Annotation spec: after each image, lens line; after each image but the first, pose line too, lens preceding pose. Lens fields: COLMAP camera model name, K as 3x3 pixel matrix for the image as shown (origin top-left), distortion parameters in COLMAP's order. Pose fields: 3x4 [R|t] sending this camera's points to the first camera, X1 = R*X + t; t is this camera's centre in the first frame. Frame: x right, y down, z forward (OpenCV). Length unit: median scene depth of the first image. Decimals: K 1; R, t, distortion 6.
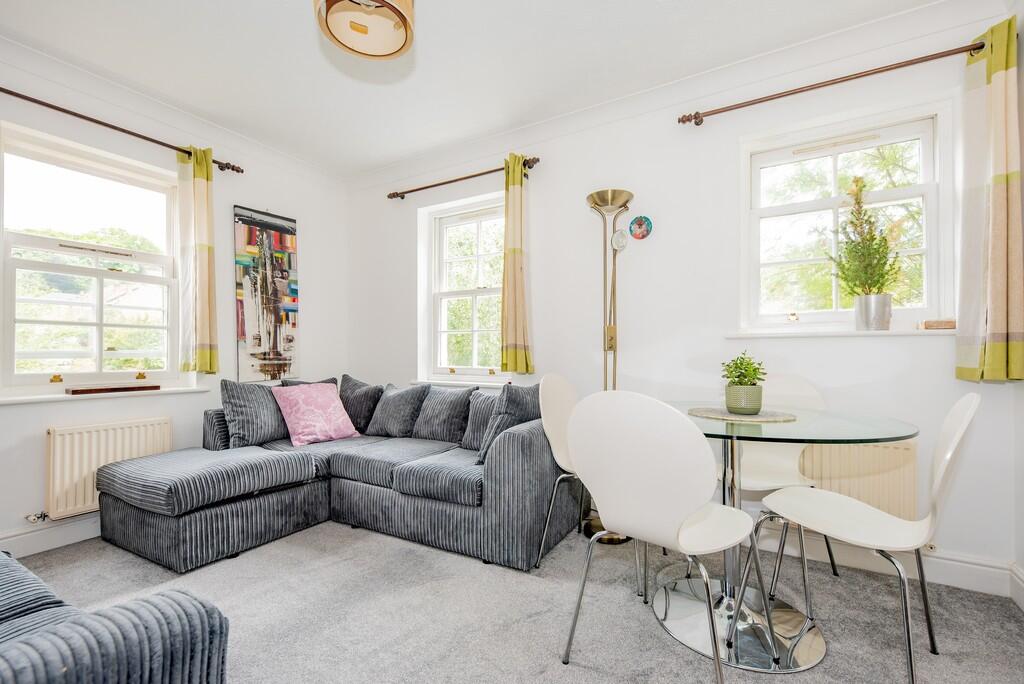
lens RADIAL K [[464.9, 0, 512.0], [0, 464.9, 342.0], [0, 0, 1]] dist [0.020292, -0.000365]
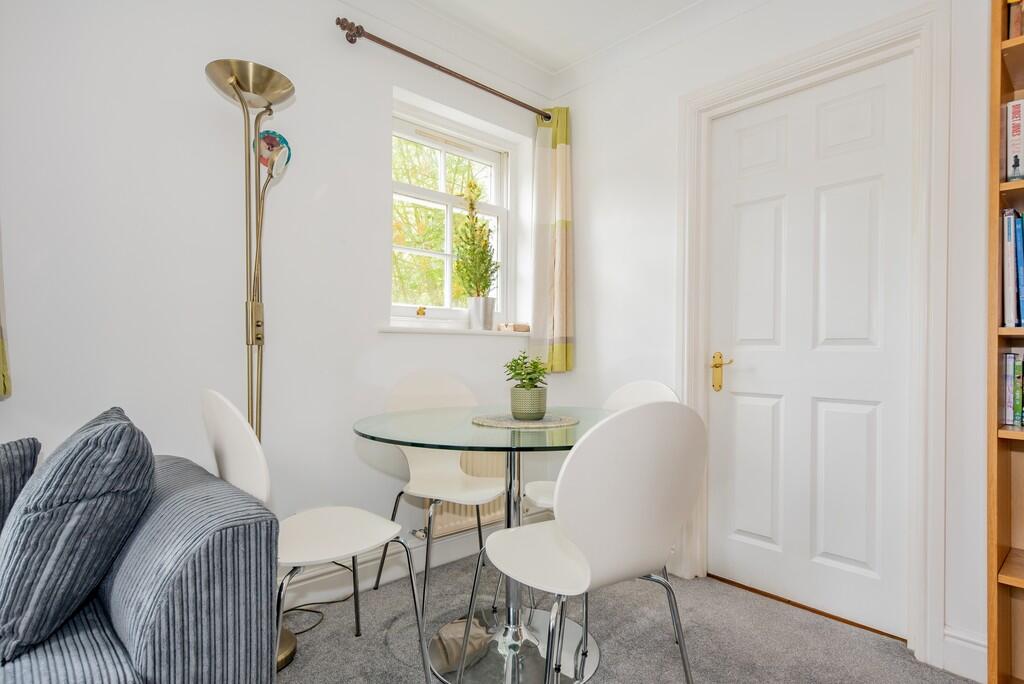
lens RADIAL K [[542.9, 0, 511.4], [0, 542.9, 348.1], [0, 0, 1]] dist [0.001682, 0.000233]
pose [[0.269571, 0.005832, 0.962963, -0.421514], [-0.035791, 0.999351, 0.003966, 0.010161], [-0.962315, -0.035534, 0.269605, 0.598753]]
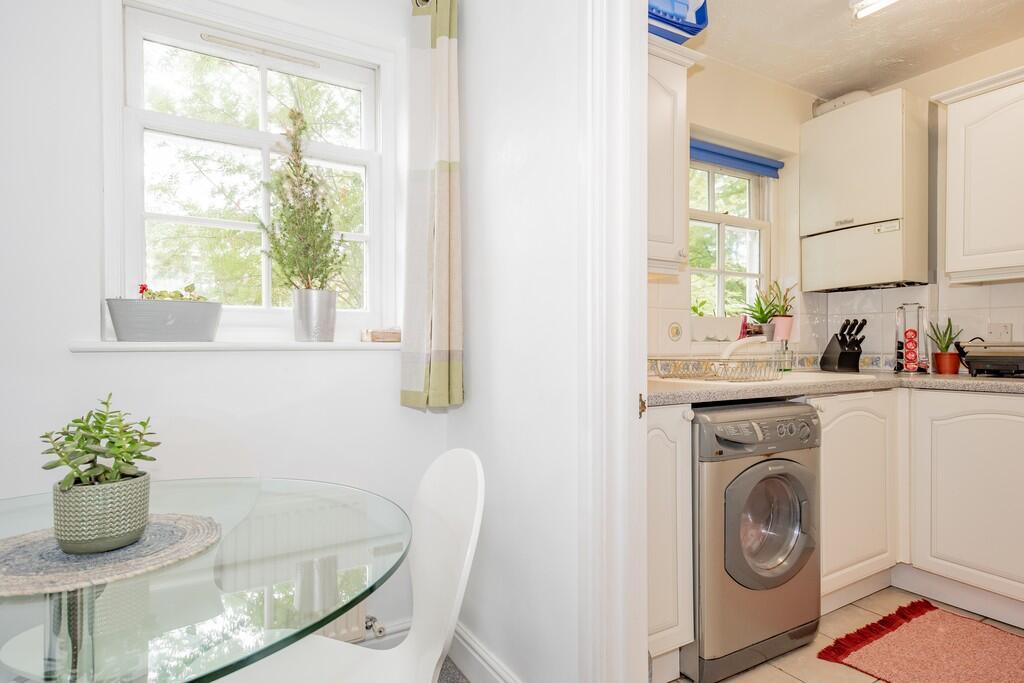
lens RADIAL K [[550.7, 0, 513.5], [0, 550.7, 348.5], [0, 0, 1]] dist [0.001871, 0.000764]
pose [[0.466823, -0.008221, 0.884313, 0.187866], [-0.019659, 0.999613, 0.019671, -0.035890], [-0.884132, -0.026567, 0.466480, 0.364103]]
